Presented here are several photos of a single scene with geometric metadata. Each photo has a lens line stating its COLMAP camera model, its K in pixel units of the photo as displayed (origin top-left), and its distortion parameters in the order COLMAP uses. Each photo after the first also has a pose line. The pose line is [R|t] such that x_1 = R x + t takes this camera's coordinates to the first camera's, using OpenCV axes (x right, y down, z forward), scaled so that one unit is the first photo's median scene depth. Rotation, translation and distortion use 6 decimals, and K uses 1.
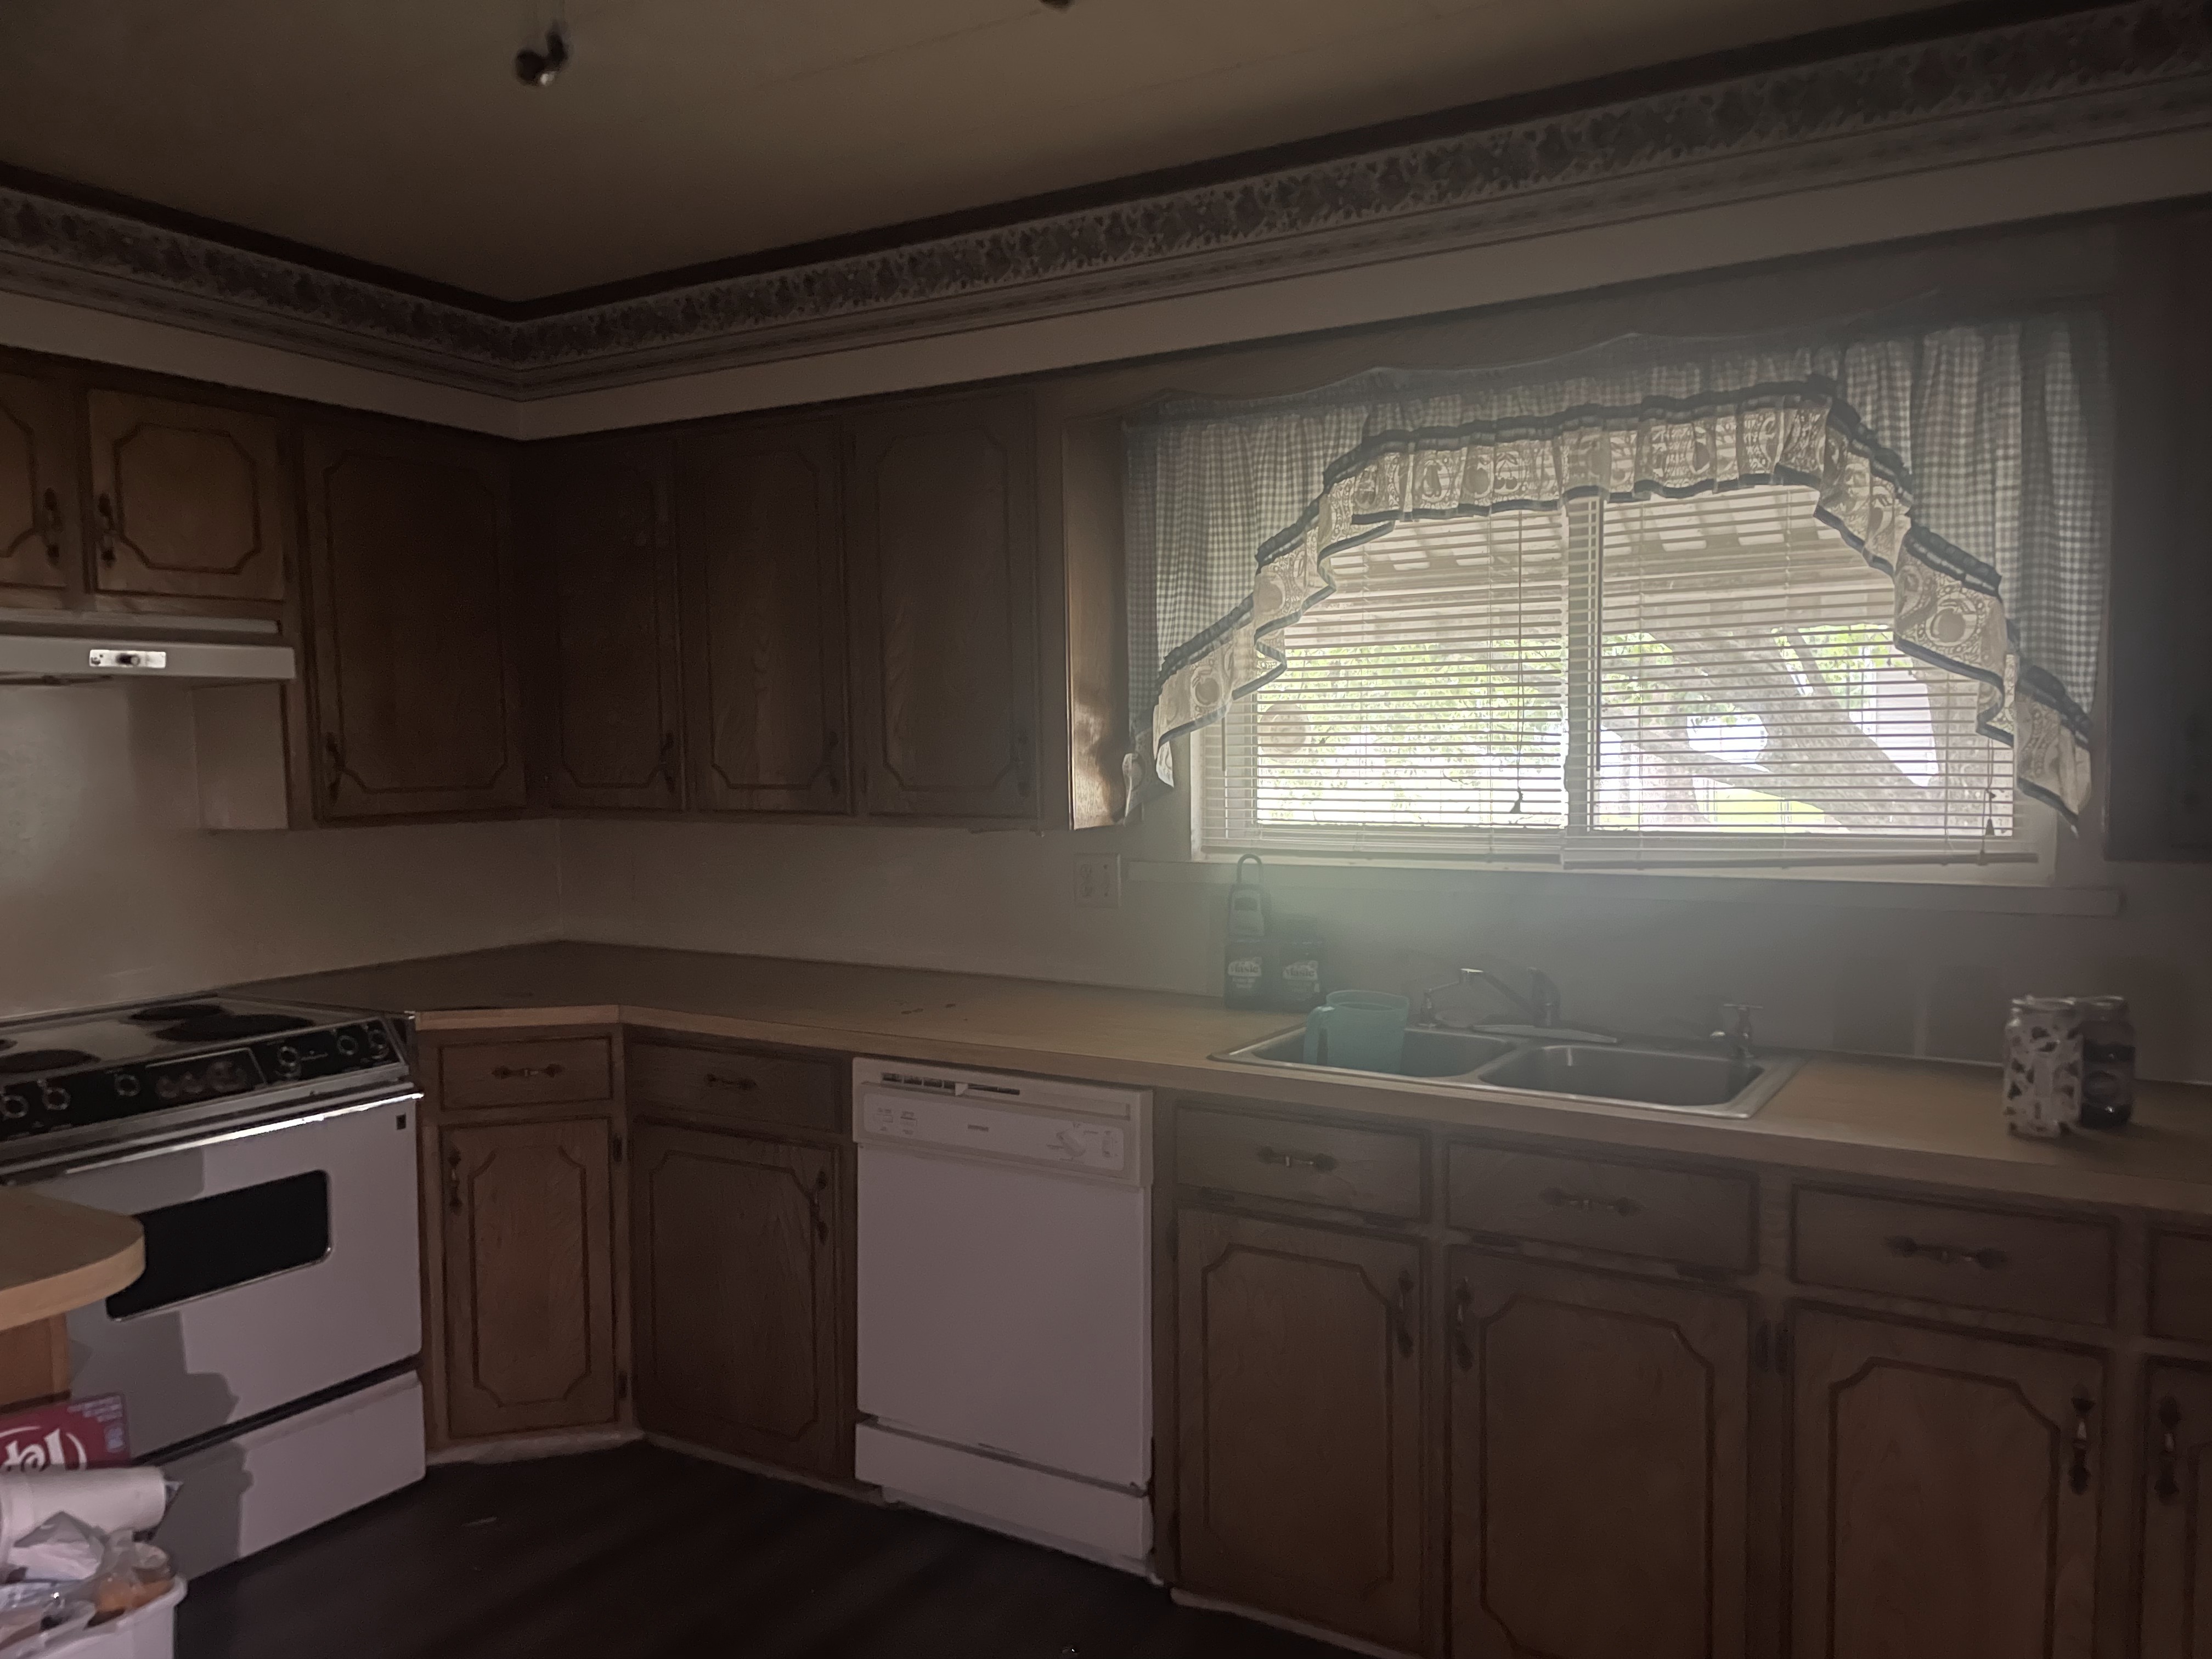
lens RADIAL K [[1659.4, 0, 1108.9], [0, 1659.4, 841.5], [0, 0, 1]] dist [0.080315, -0.094628]
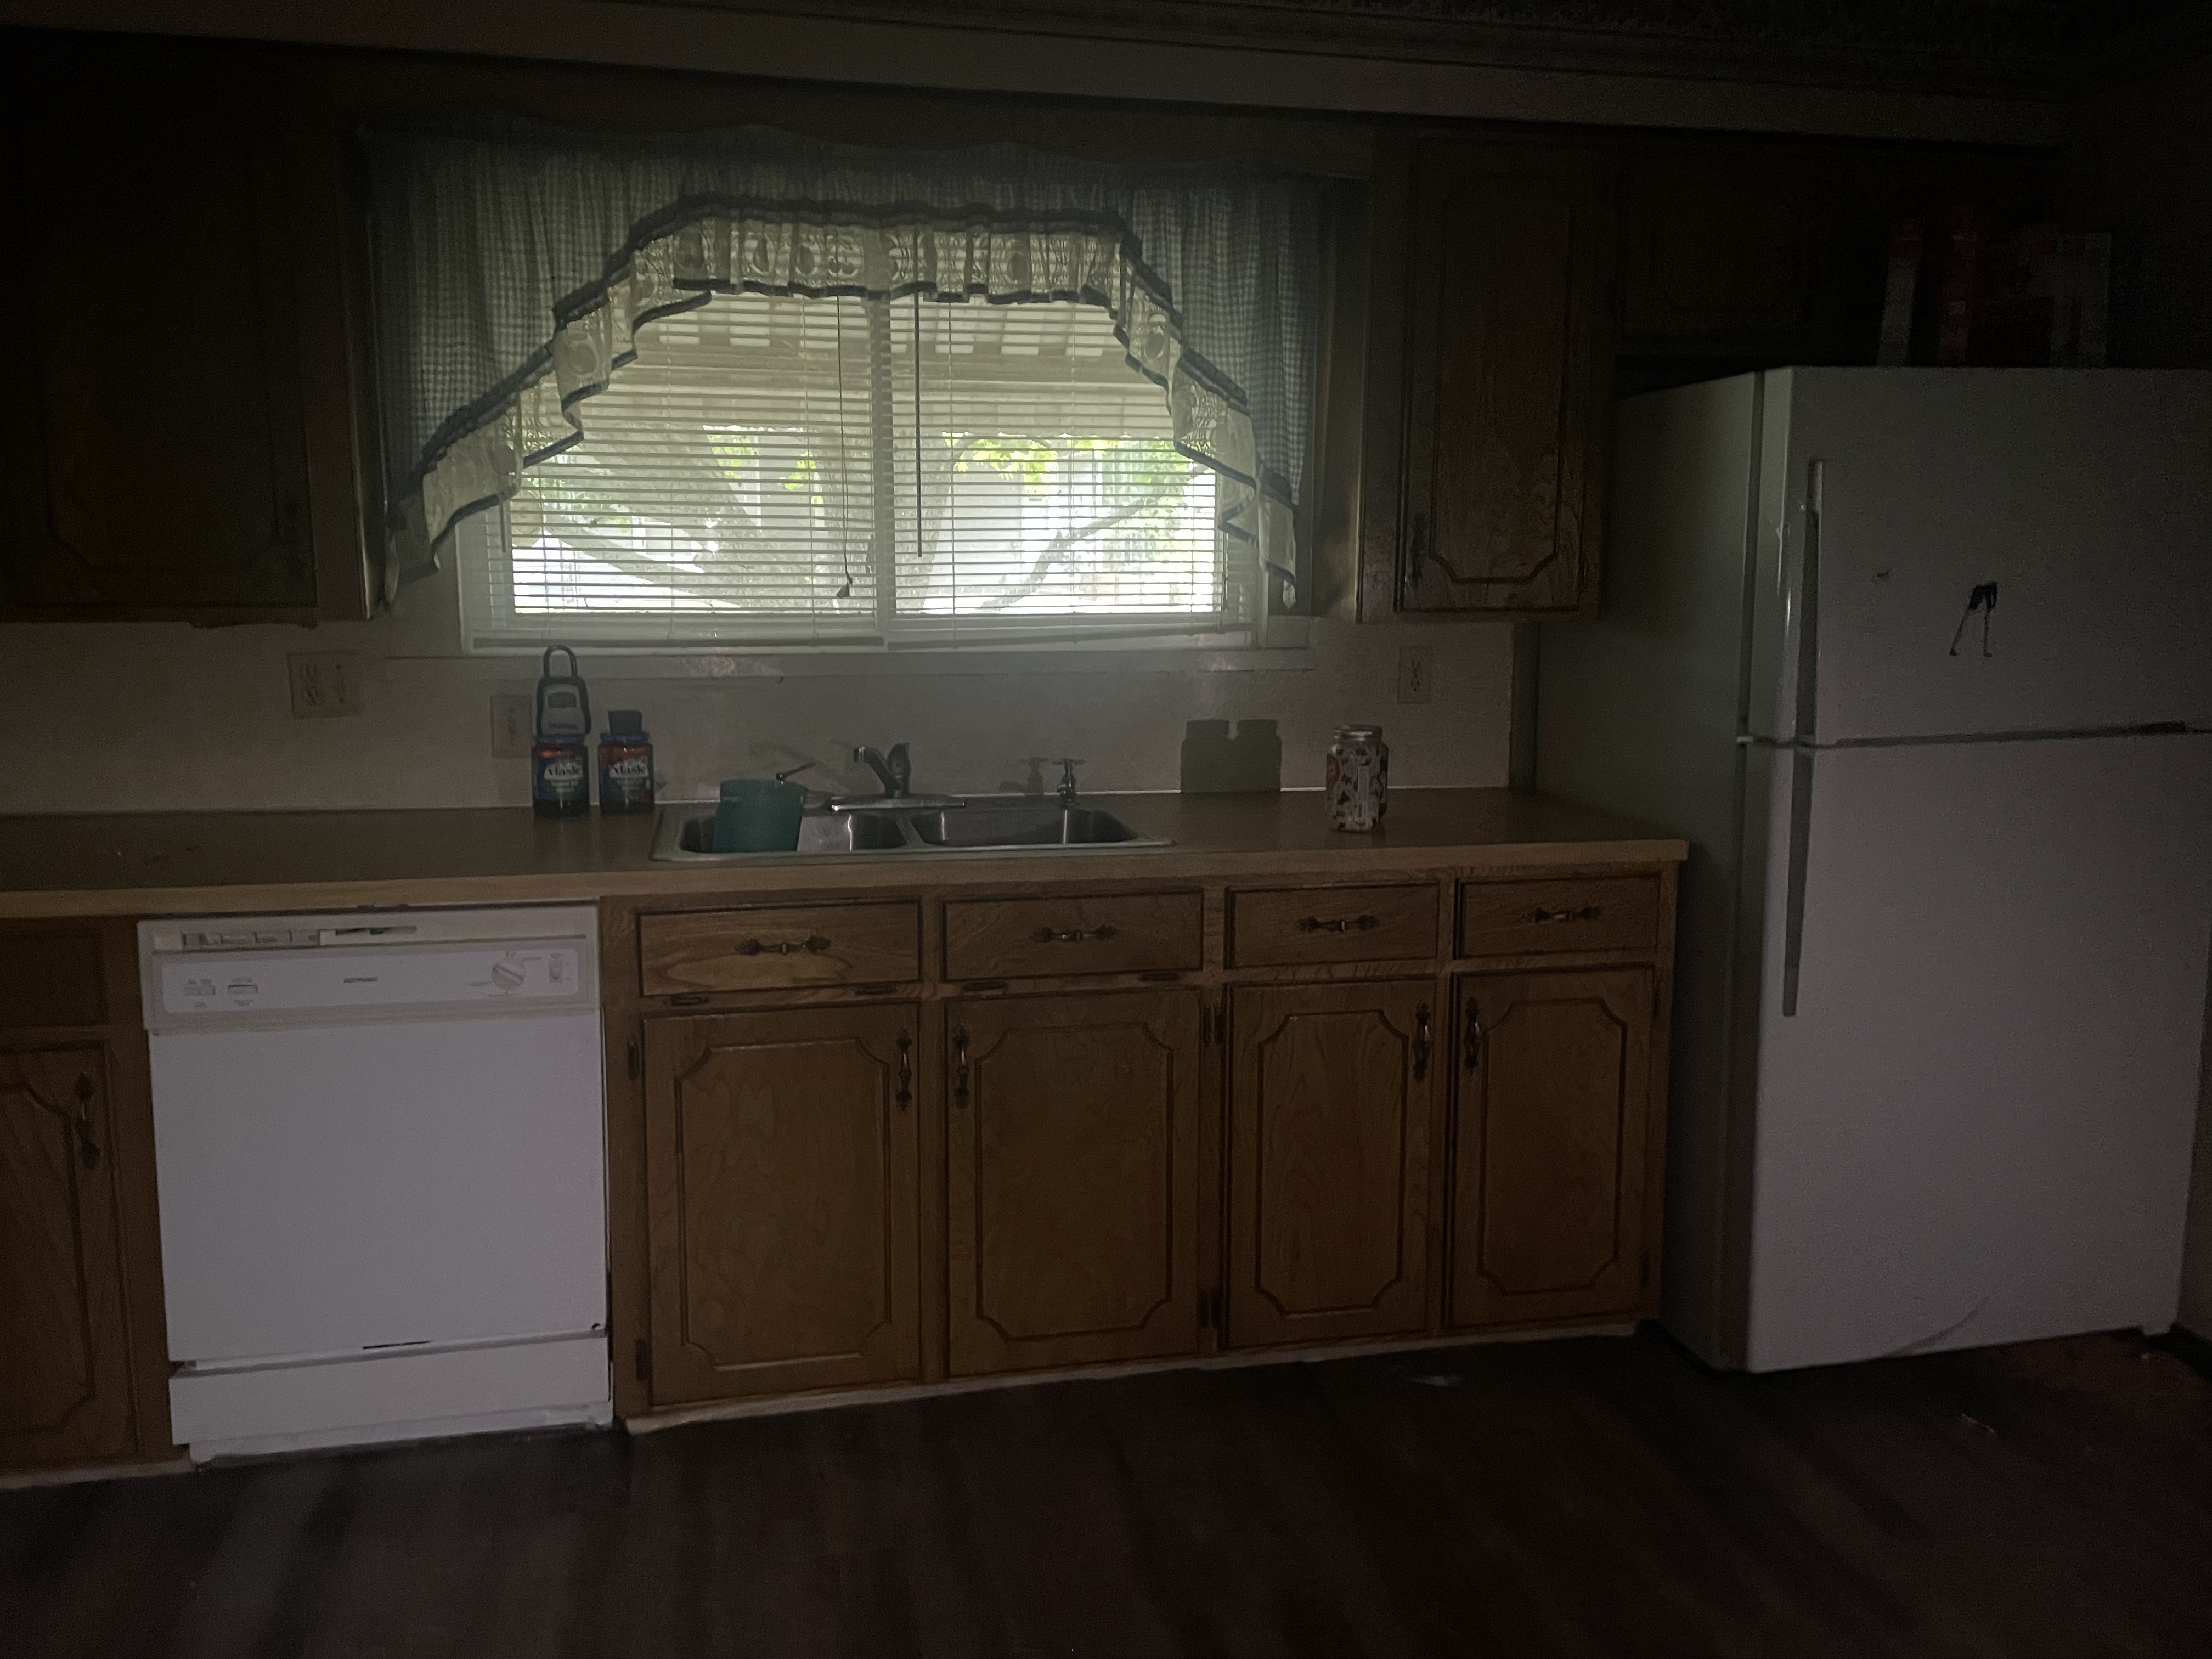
lens RADIAL K [[1659.4, 0, 1089.4], [0, 1659.4, 790.5], [0, 0, 1]] dist [0.080315, -0.094628]
pose [[0.727004, -0.086116, 0.681212, -0.370816], [0.029429, 0.995100, 0.094390, 0.009664], [-0.686003, -0.048575, 0.725976, 0.145349]]
